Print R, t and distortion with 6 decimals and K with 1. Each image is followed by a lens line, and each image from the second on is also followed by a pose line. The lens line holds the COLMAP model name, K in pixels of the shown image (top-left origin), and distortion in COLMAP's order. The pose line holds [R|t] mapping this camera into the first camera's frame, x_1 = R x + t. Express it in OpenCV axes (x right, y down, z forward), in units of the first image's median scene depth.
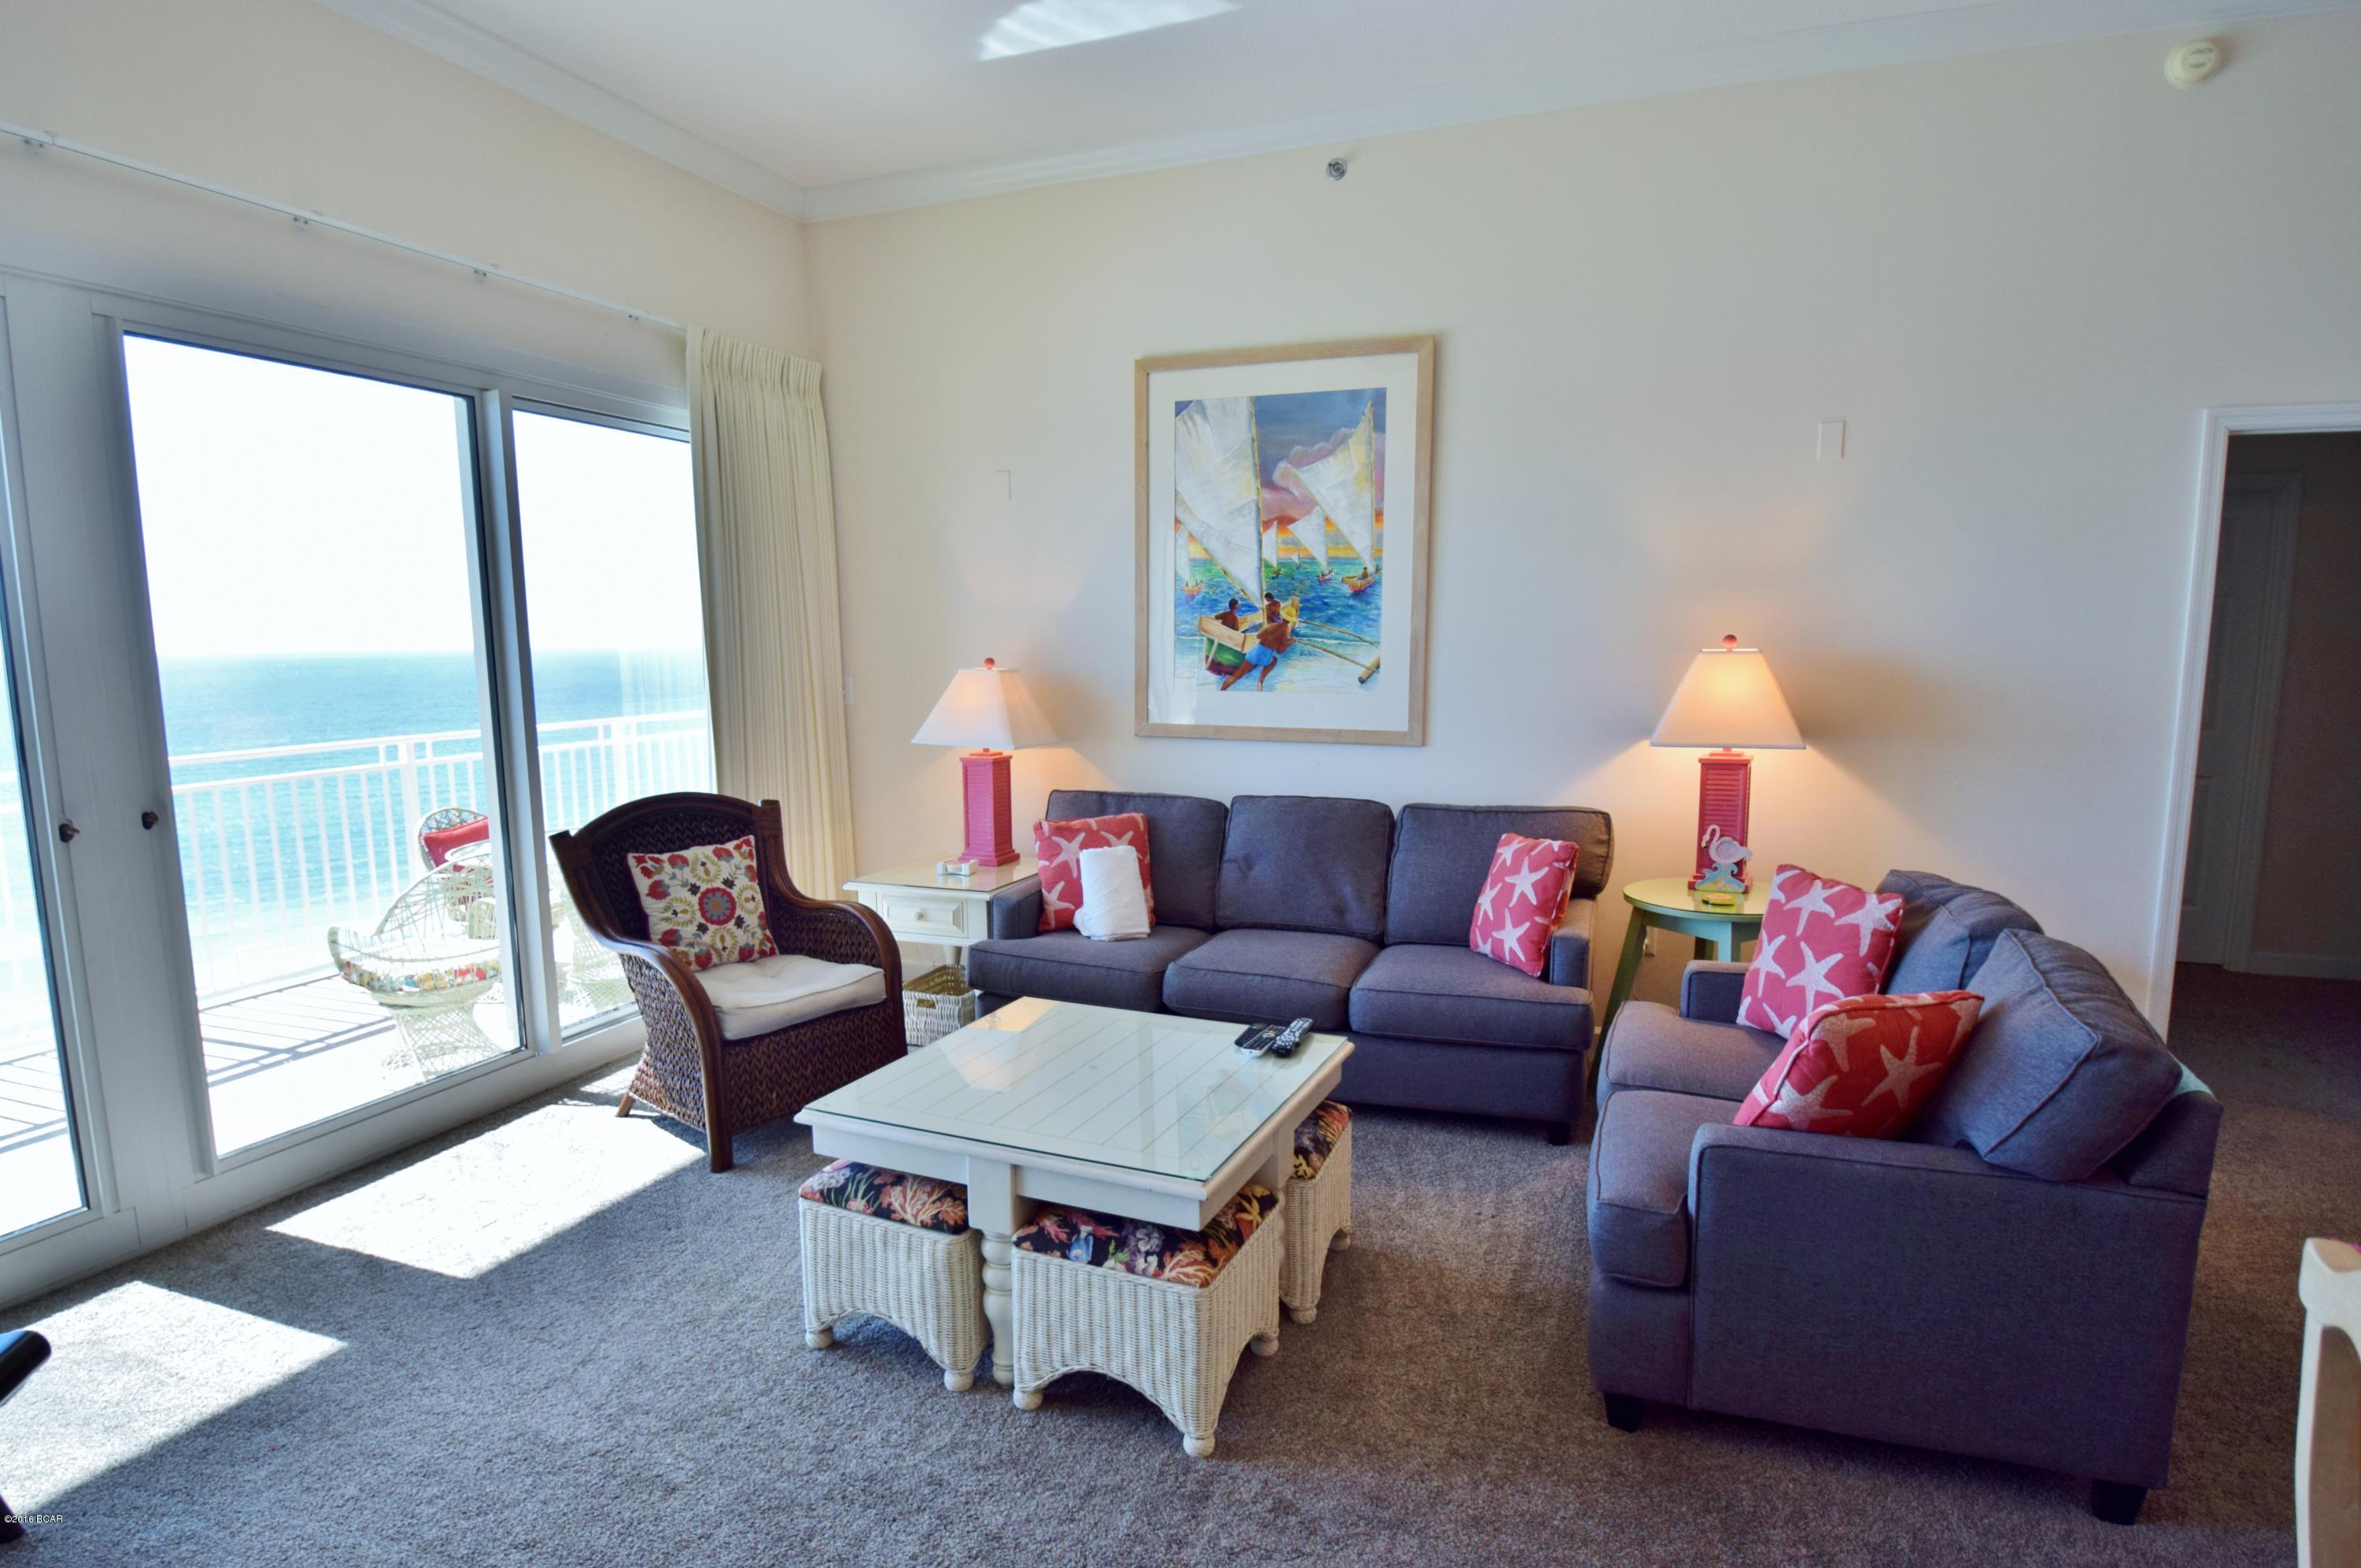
lens RADIAL K [[1261.7, 0, 1180.5], [0, 1261.7, 784.0], [0, 0, 1]] dist [-0.000140, -0.000508]
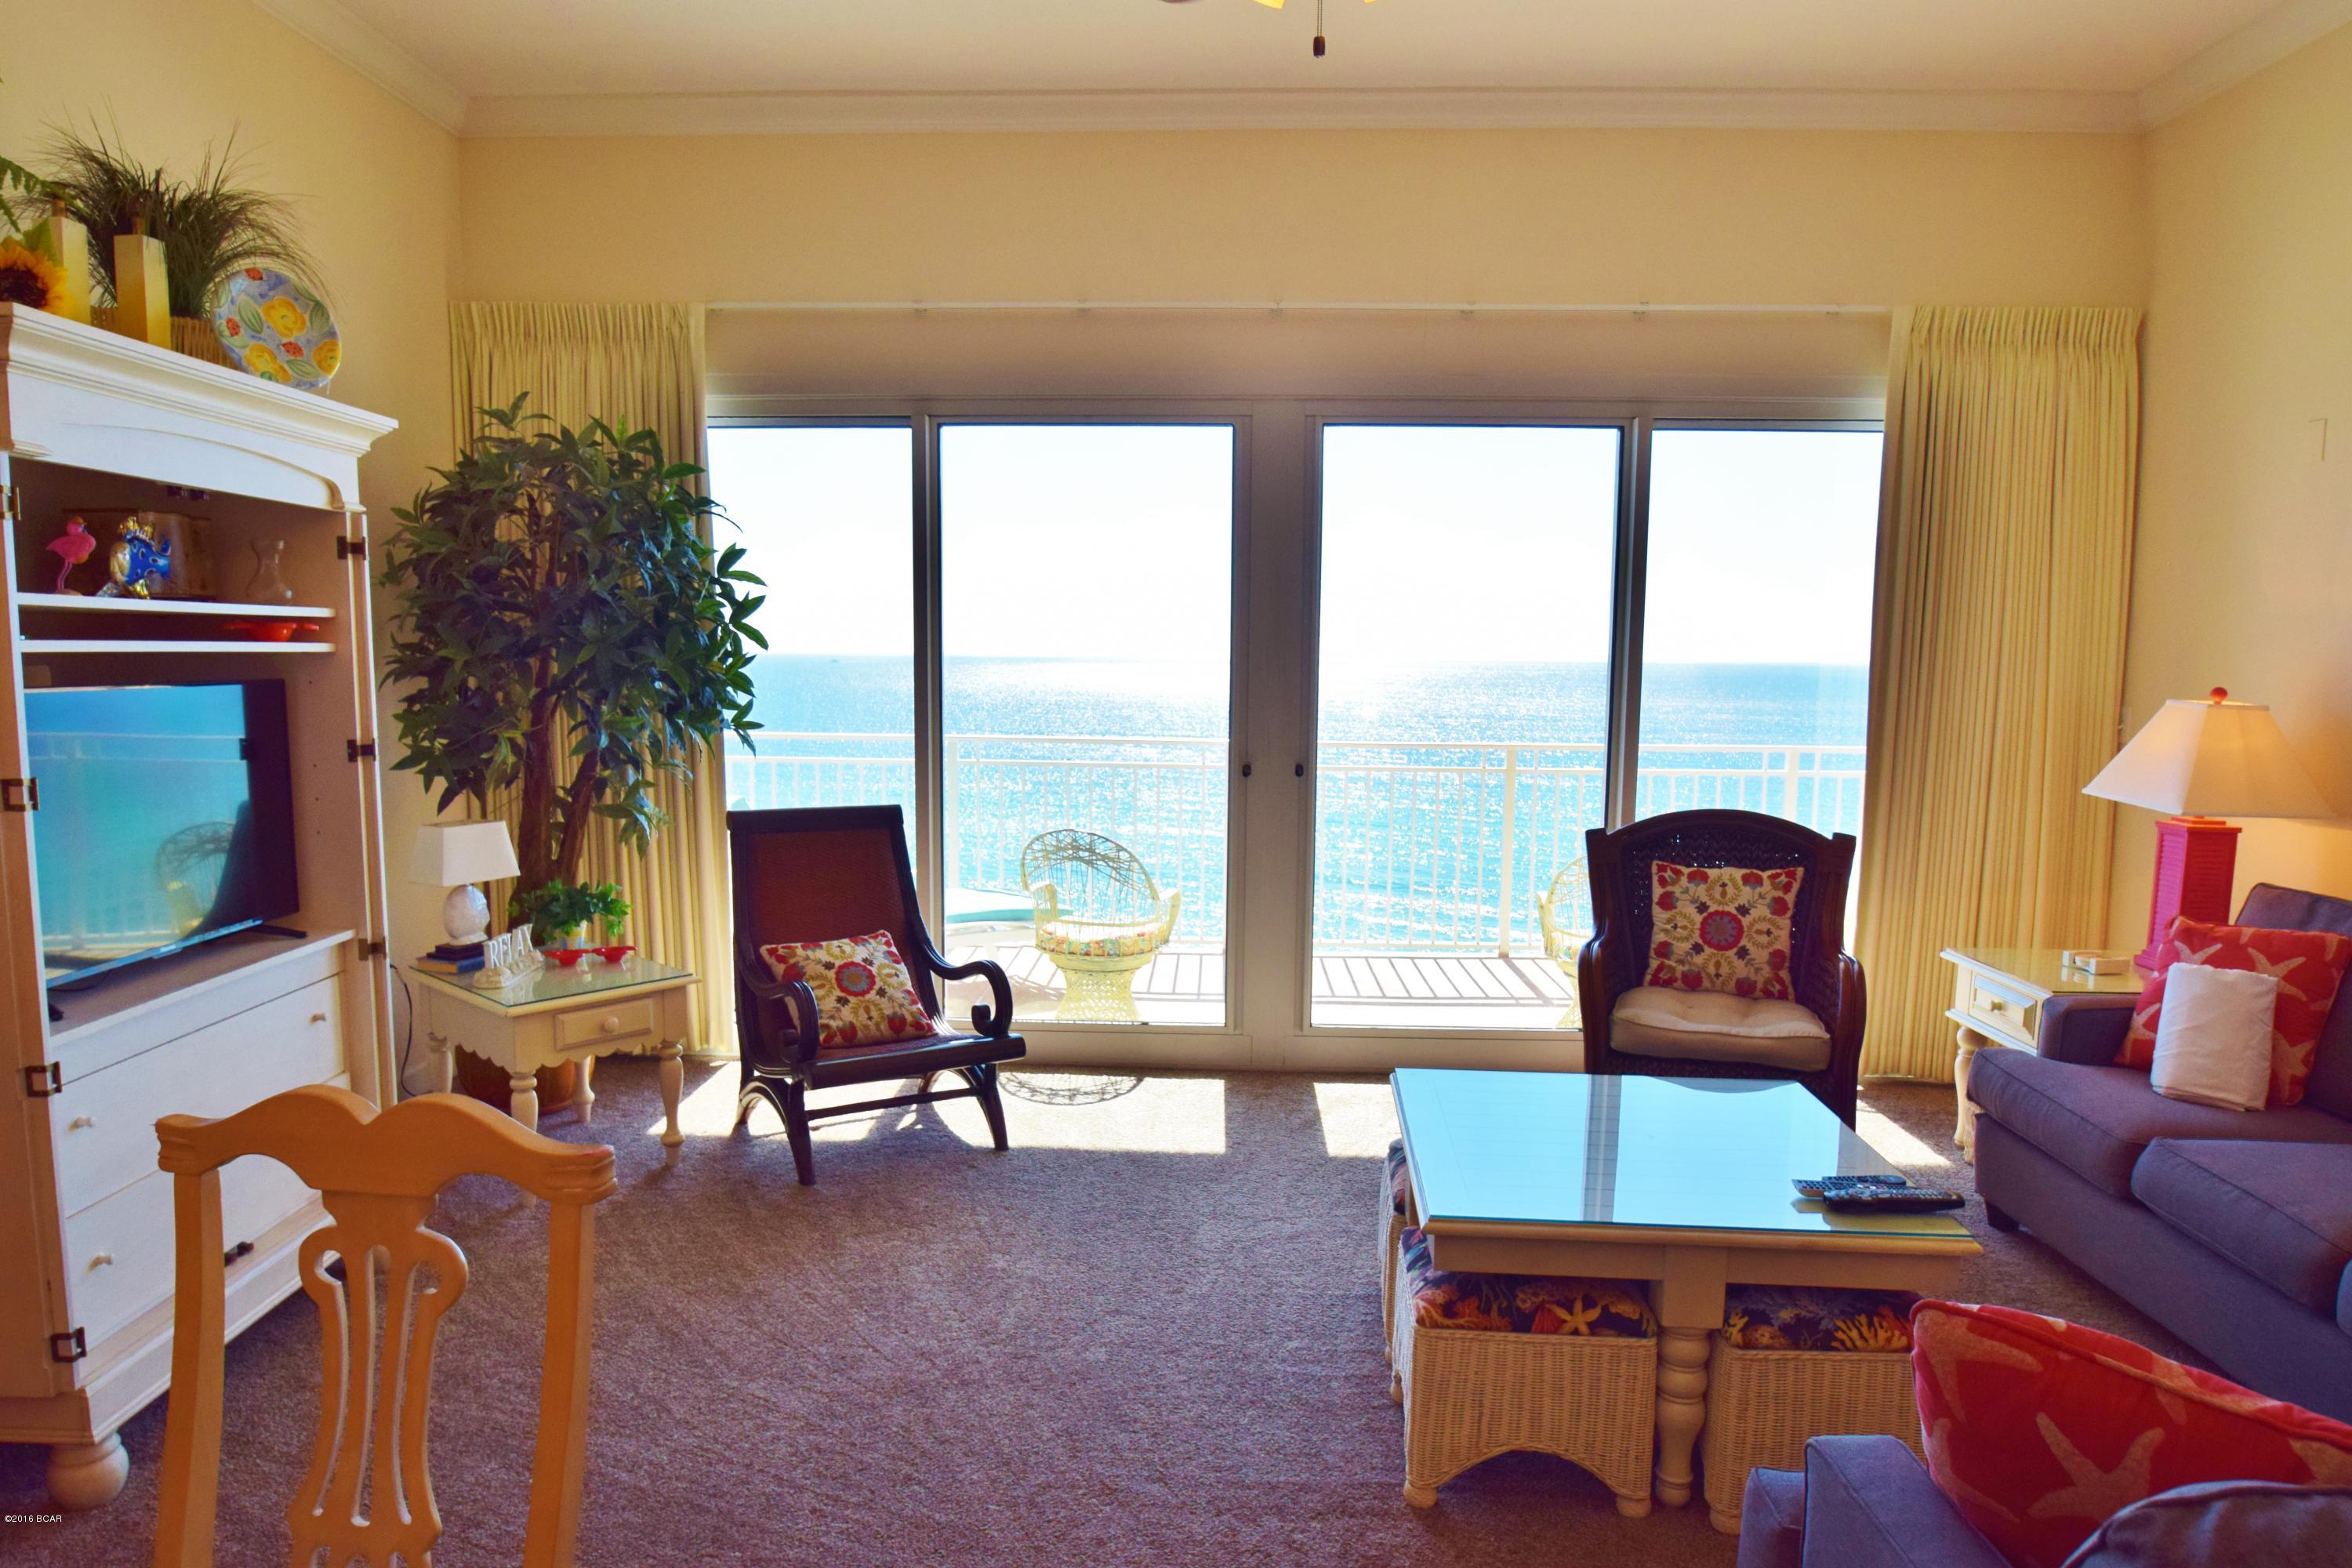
lens RADIAL K [[1438.7, 0, 1175.2], [0, 1438.7, 809.7], [0, 0, 1]] dist [0.003805, 0.000960]
pose [[0.387178, 0.119260, -0.914259, 0.457886], [-0.123724, 0.989351, 0.076659, -0.025743], [0.913666, 0.083435, 0.397810, 0.183847]]
